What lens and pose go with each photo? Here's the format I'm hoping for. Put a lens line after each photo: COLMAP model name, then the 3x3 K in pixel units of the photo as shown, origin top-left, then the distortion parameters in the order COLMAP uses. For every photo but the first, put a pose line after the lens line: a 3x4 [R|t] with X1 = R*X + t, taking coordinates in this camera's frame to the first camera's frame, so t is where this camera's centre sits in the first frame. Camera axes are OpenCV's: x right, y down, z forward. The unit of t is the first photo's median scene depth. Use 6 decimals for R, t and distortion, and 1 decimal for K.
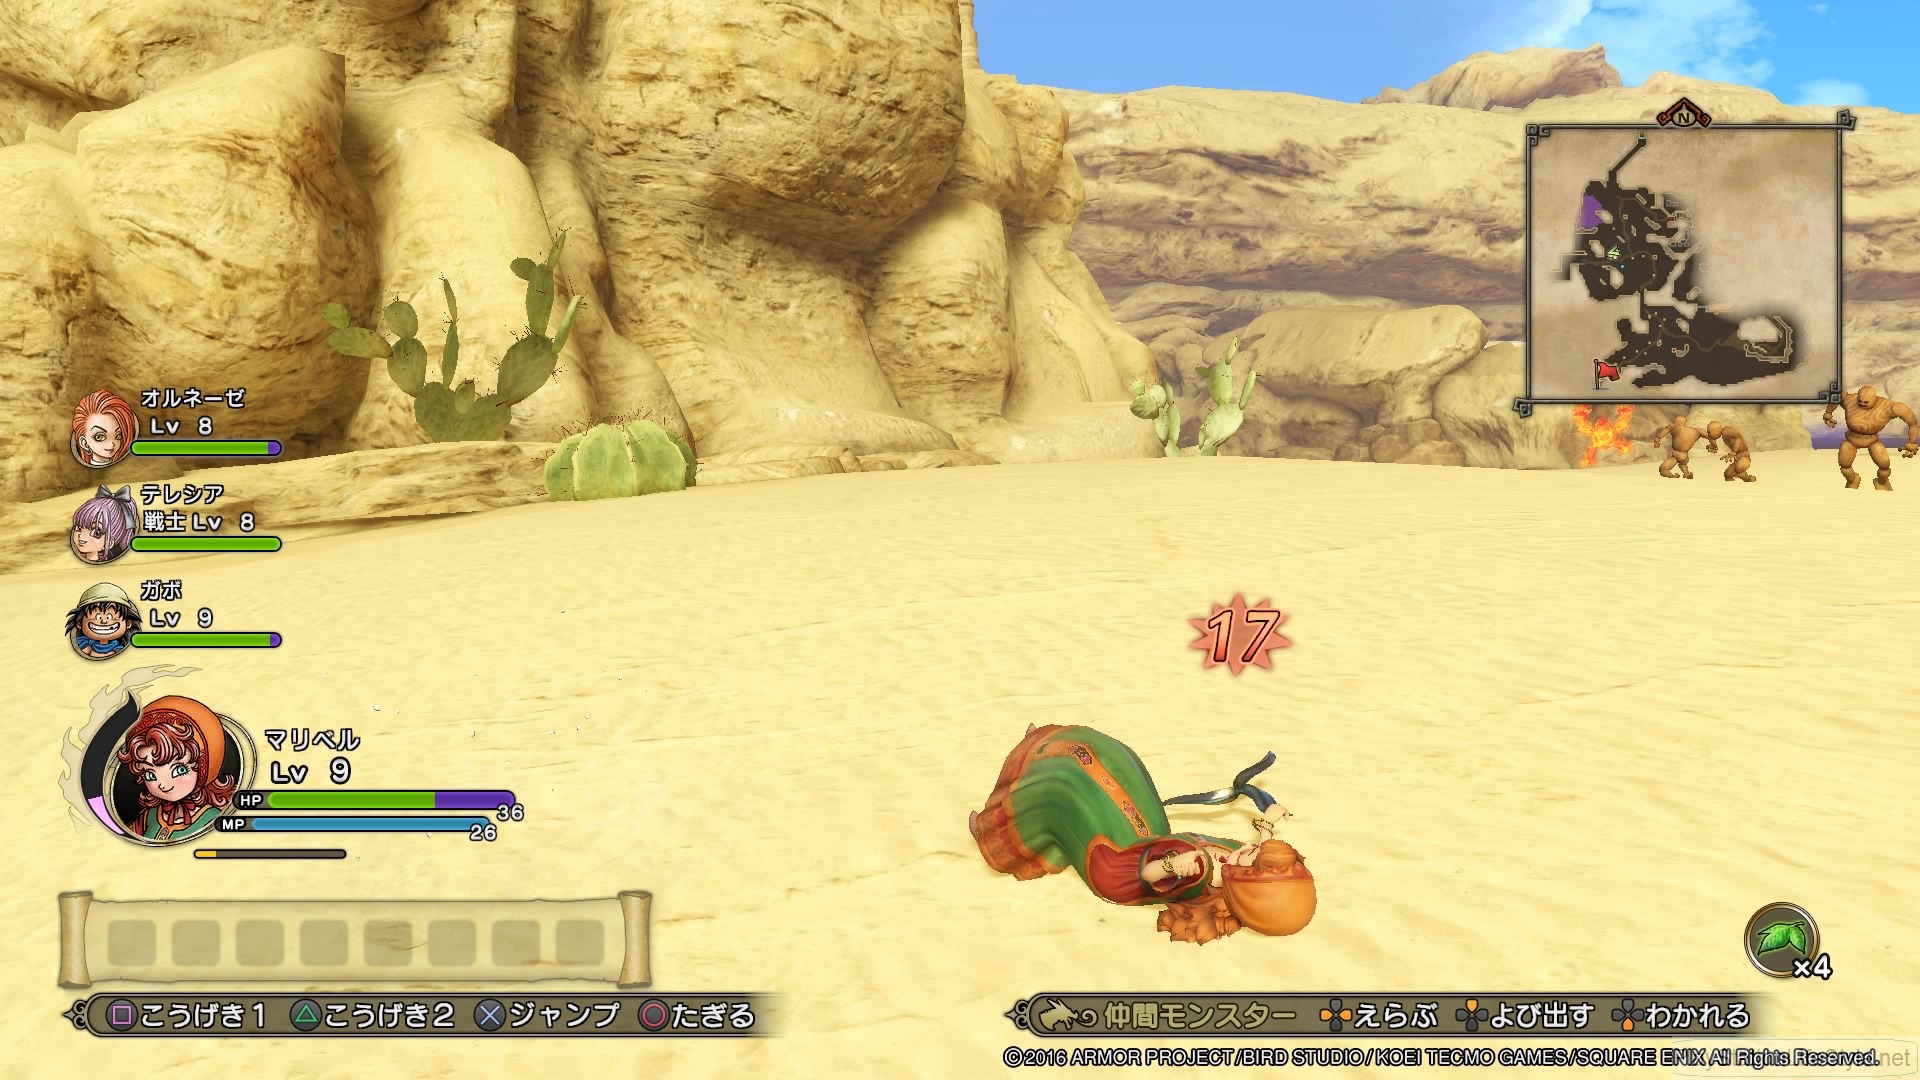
lens RADIAL K [[1484.4, 0, 960.0], [0, 1484.4, 540.0], [0, 0, 1]] dist [-0.002885, 0.003085]
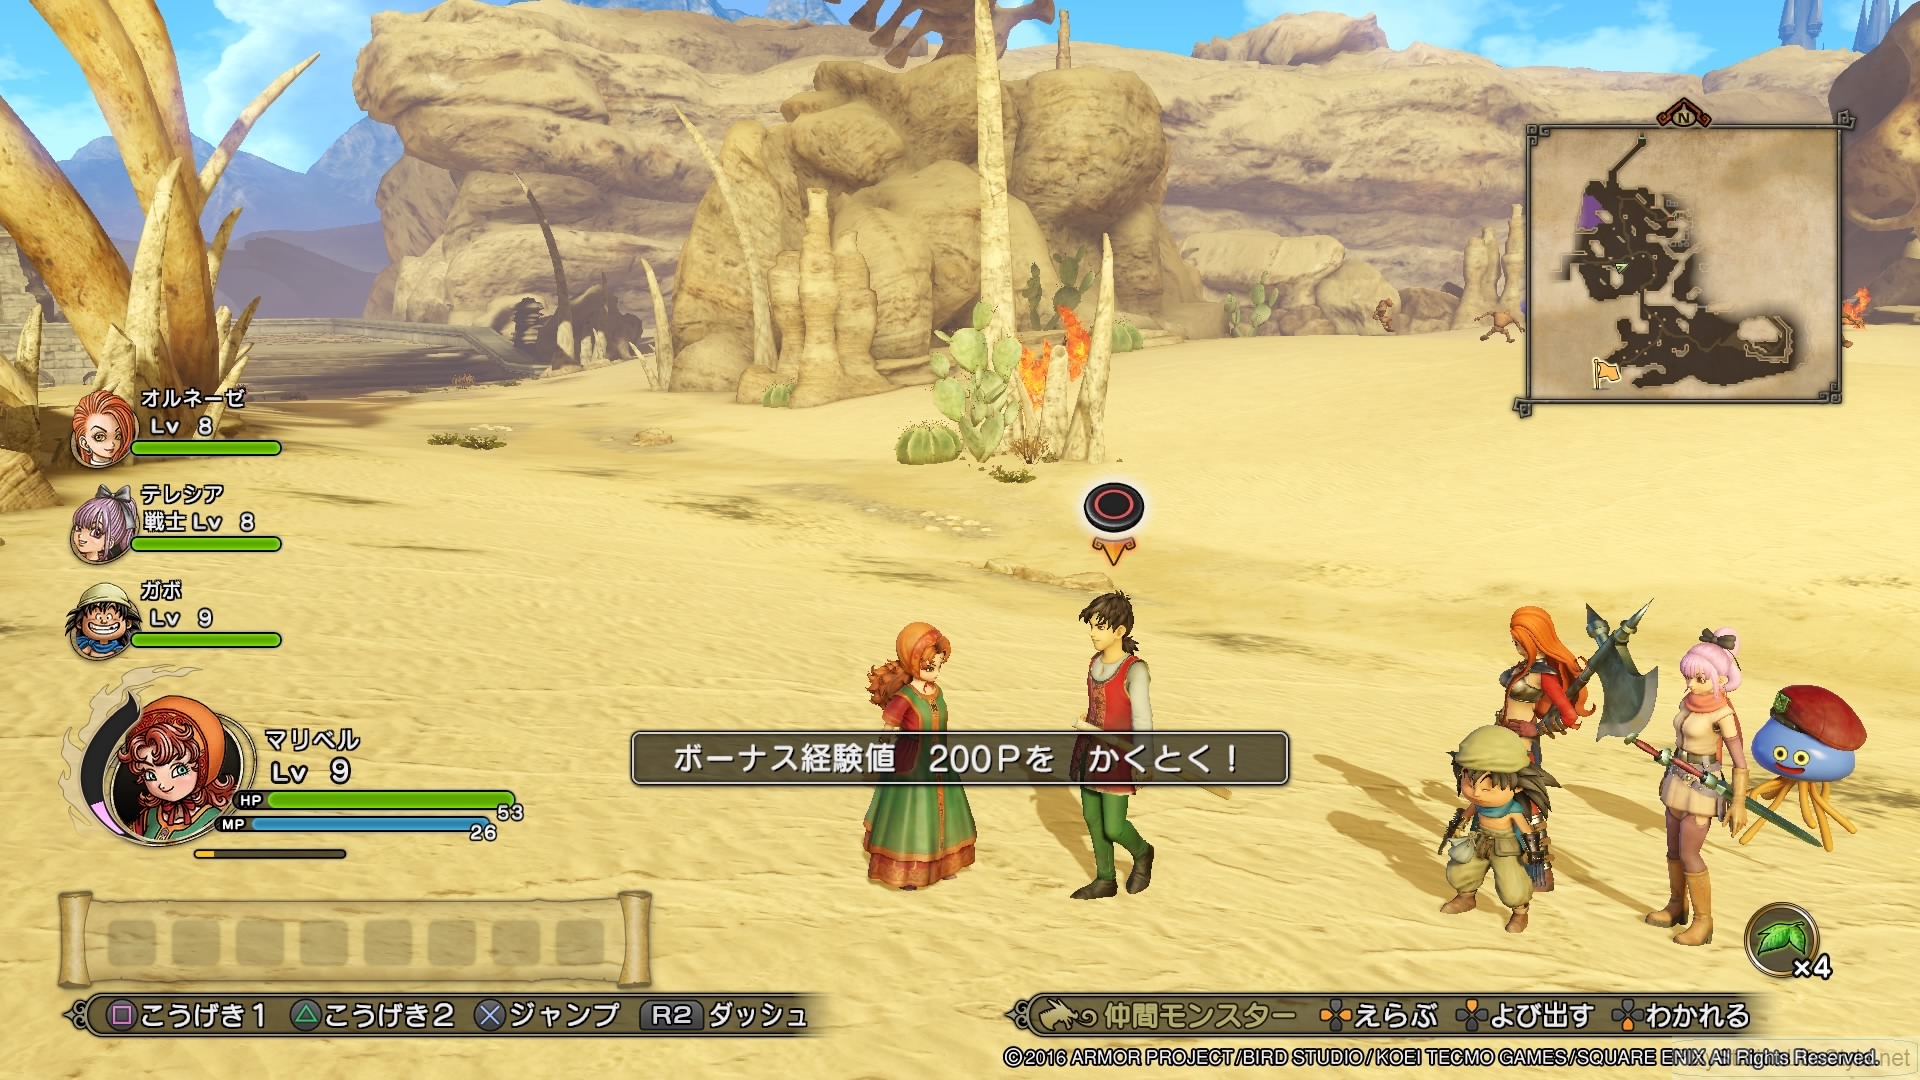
lens RADIAL K [[1484.4, 0, 960.0], [0, 1484.4, 540.0], [0, 0, 1]] dist [-0.002885, 0.003085]
pose [[0.984075, -0.030242, 0.175165, -0.719733], [0.014109, 0.995601, 0.092623, 0.039387], [-0.177195, -0.088677, 0.980173, -1.126491]]
